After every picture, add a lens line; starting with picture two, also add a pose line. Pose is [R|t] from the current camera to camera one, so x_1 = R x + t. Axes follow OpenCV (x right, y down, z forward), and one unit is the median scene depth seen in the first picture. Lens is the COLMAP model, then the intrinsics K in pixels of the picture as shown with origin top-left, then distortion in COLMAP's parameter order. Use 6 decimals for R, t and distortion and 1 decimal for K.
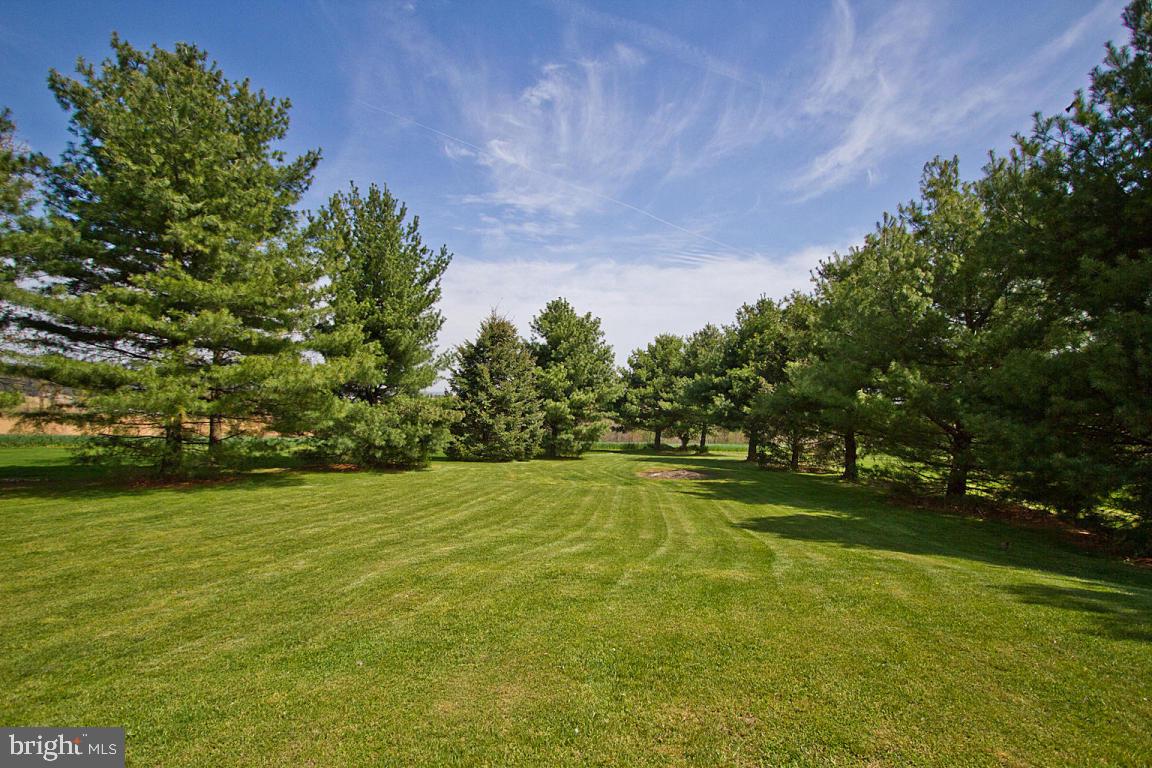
lens RADIAL K [[597.0, 0, 574.3], [0, 597.0, 384.3], [0, 0, 1]] dist [0.005808, 0.001219]
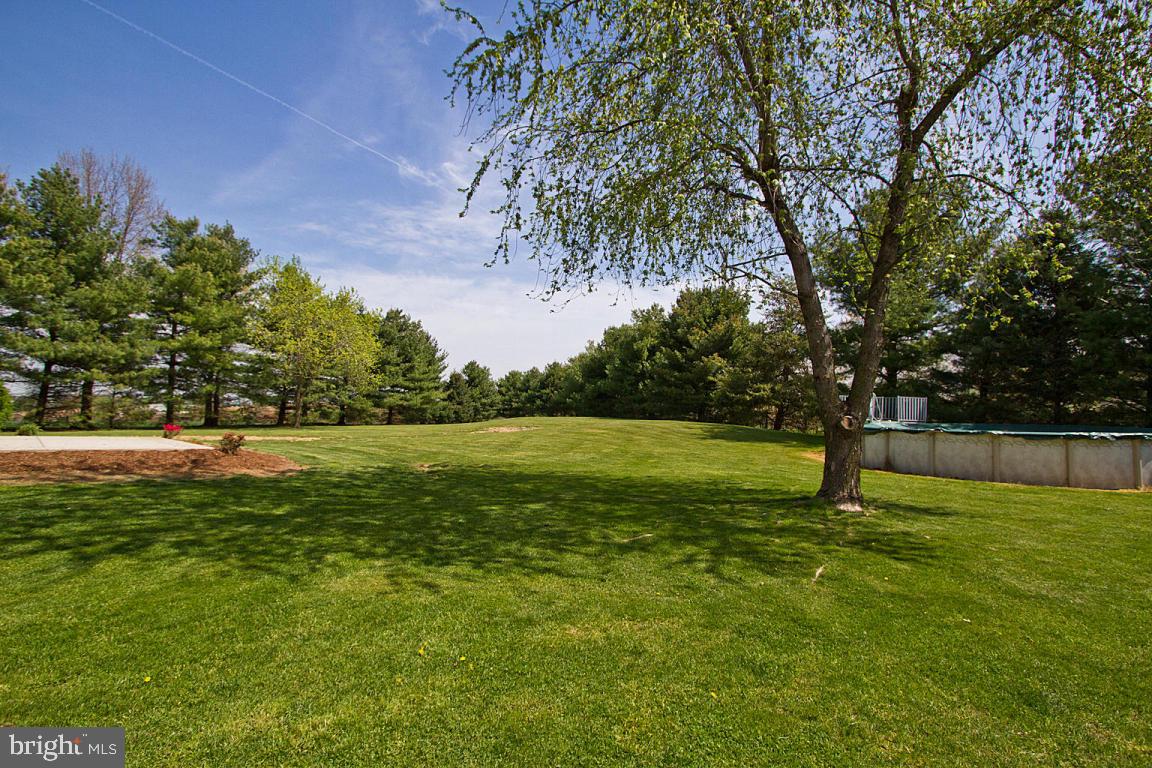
lens RADIAL K [[537.5, 0, 580.6], [0, 537.5, 390.7], [0, 0, 1]] dist [-0.015466, 0.004806]
pose [[0.953362, -0.006267, 0.301766, -0.265857], [0.005599, 0.999980, 0.003079, -0.024820], [-0.301779, -0.001246, 0.953377, -1.192382]]
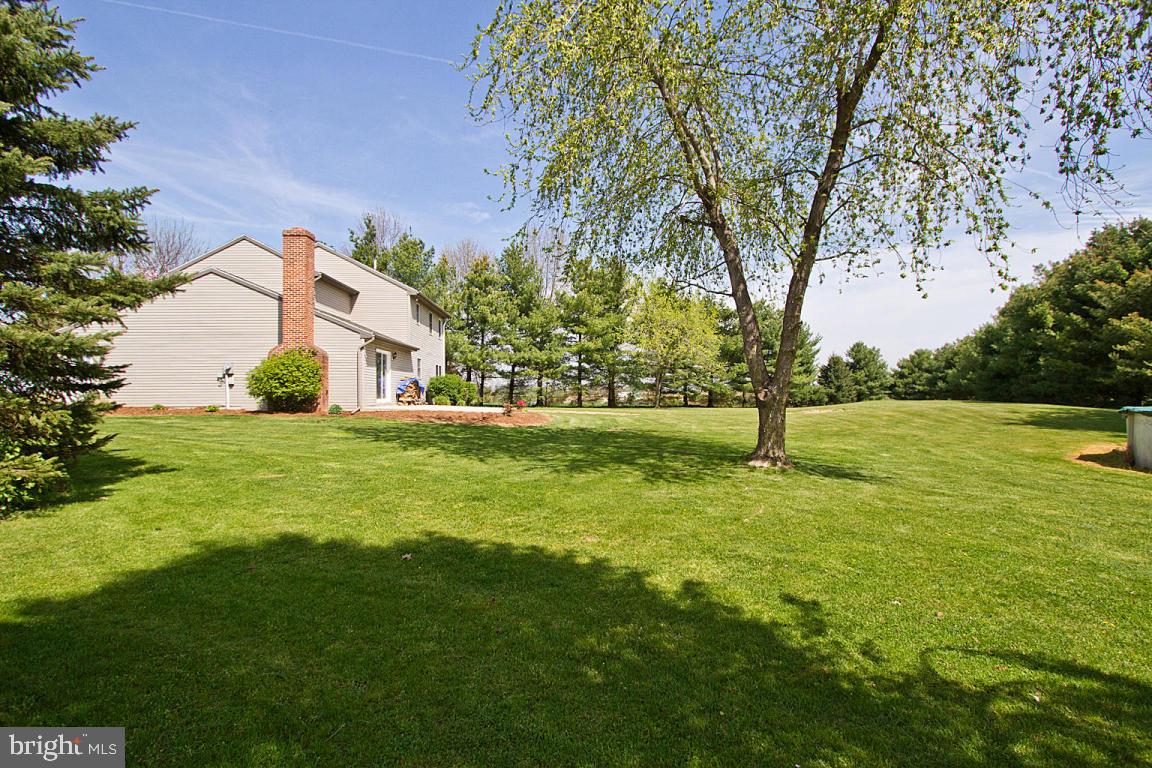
lens RADIAL K [[537.5, 0, 578.0], [0, 537.5, 388.7], [0, 0, 1]] dist [-0.015466, 0.004806]
pose [[0.893728, -0.027007, -0.447796, -0.073818], [0.034738, 0.999355, 0.009059, -0.019452], [0.447262, -0.023652, 0.894090, -1.286974]]
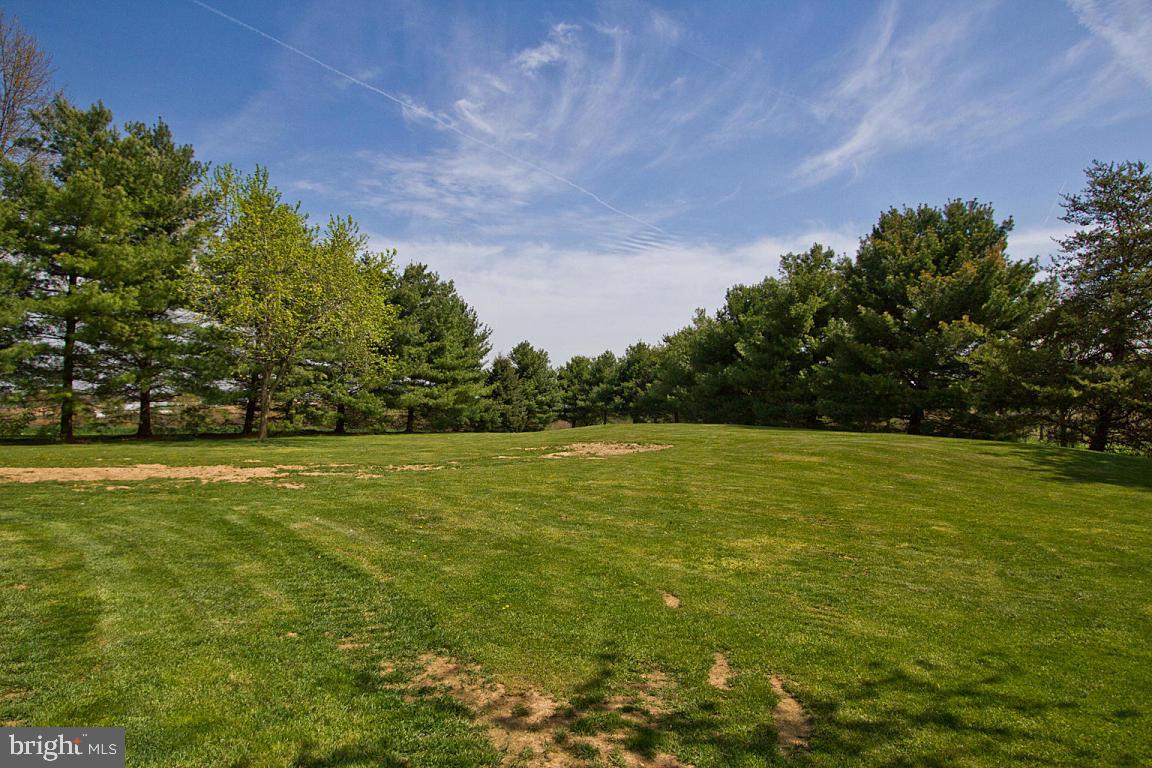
lens RADIAL K [[686.5, 0, 583.9], [0, 686.5, 390.4], [0, 0, 1]] dist [-0.000873, -0.011100]
pose [[0.977732, -0.009064, 0.209661, -0.271056], [0.007214, 0.999928, 0.009584, -0.020011], [-0.209732, -0.007858, 0.977727, -0.943776]]
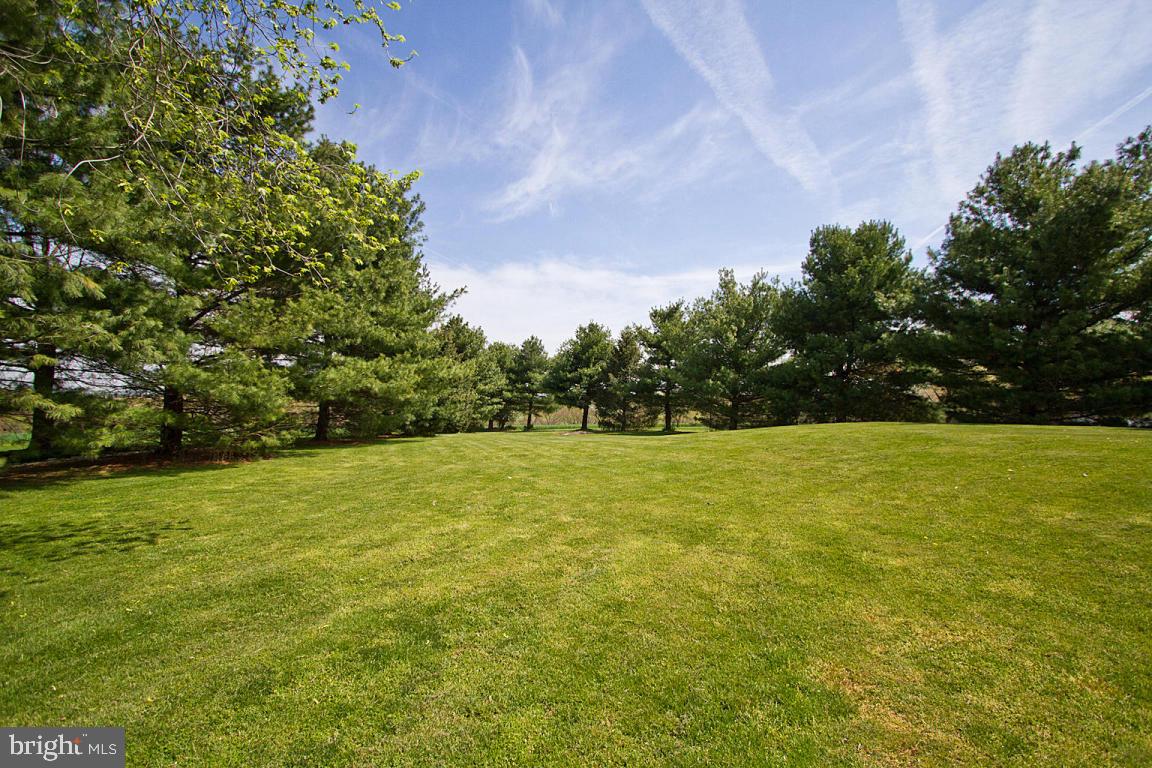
lens RADIAL K [[539.0, 0, 586.5], [0, 539.0, 384.9], [0, 0, 1]] dist [-0.000130, -0.000061]
pose [[0.876080, -0.003447, 0.482153, -0.354886], [0.000078, 0.999975, 0.007006, 0.006118], [-0.482165, -0.006100, 0.876059, -0.203242]]
